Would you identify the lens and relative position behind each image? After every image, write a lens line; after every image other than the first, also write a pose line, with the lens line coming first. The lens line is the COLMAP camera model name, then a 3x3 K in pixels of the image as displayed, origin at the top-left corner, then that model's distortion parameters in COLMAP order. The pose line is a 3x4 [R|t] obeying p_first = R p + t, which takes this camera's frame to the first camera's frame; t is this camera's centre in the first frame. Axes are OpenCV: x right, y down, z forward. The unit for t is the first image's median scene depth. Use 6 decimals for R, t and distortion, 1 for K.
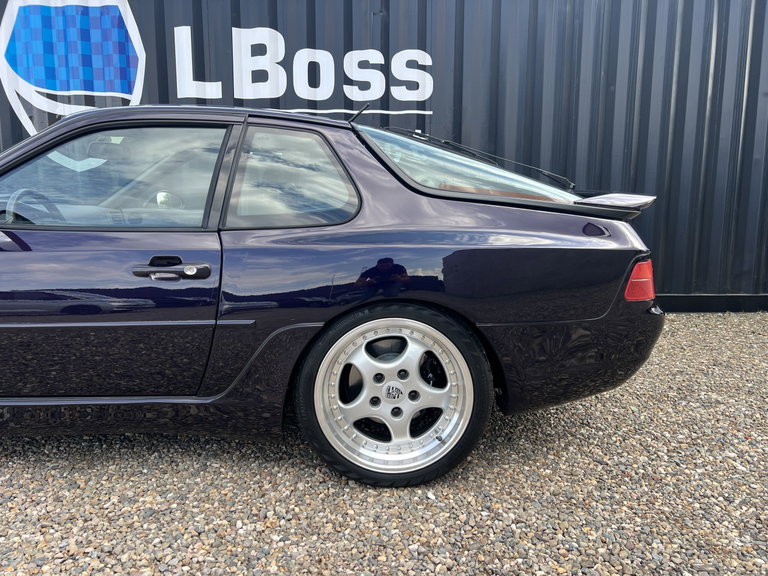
lens RADIAL K [[596.5, 0, 384.5], [0, 596.5, 293.8], [0, 0, 1]] dist [0.056929, -0.076873]
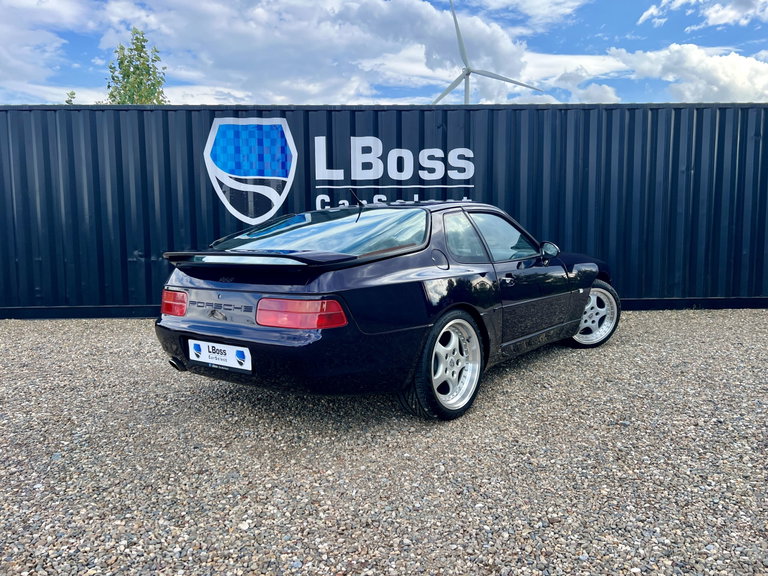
lens RADIAL K [[594.8, 0, 384.0], [0, 594.8, 289.3], [0, 0, 1]] dist [0.064553, -0.087420]
pose [[0.999903, -0.012338, 0.006492, -0.355466], [0.012668, 0.998484, -0.053567, 0.111820], [-0.005821, 0.053644, 0.998543, -1.171960]]
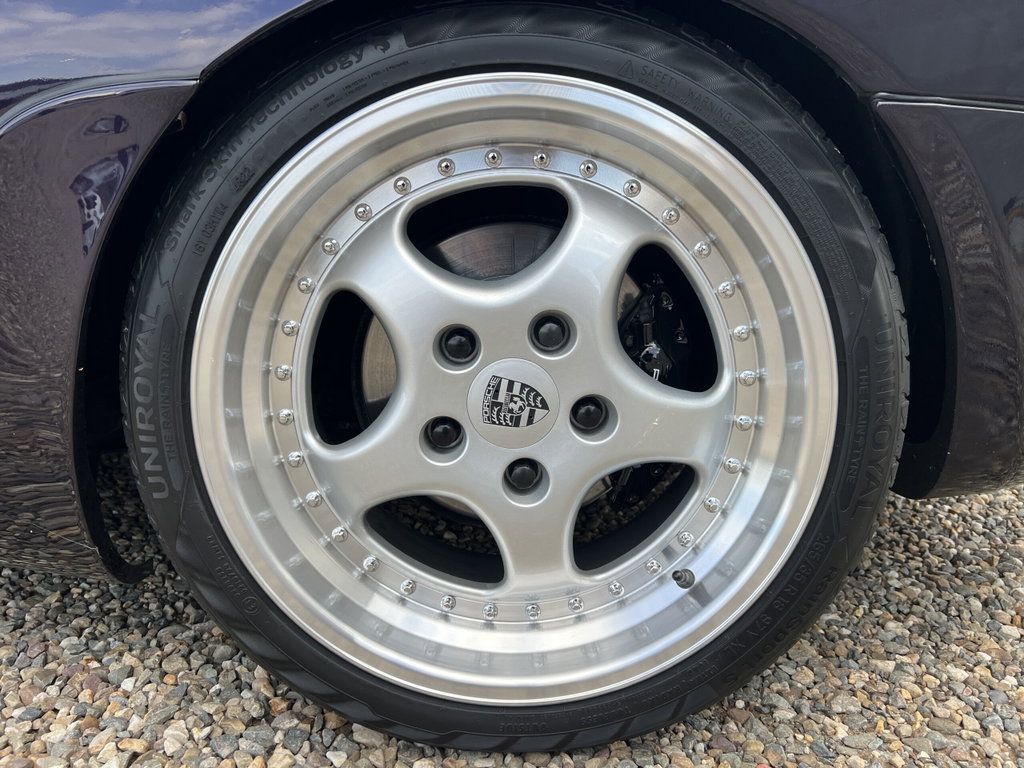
lens RADIAL K [[795.3, 0, 512.6], [0, 795.3, 391.7], [0, 0, 1]] dist [0.056929, -0.076873]
pose [[0.999558, 0.014201, -0.026119, 0.020190], [-0.012761, 0.998432, 0.054510, 0.119976], [0.026852, -0.054152, 0.998172, 0.552285]]
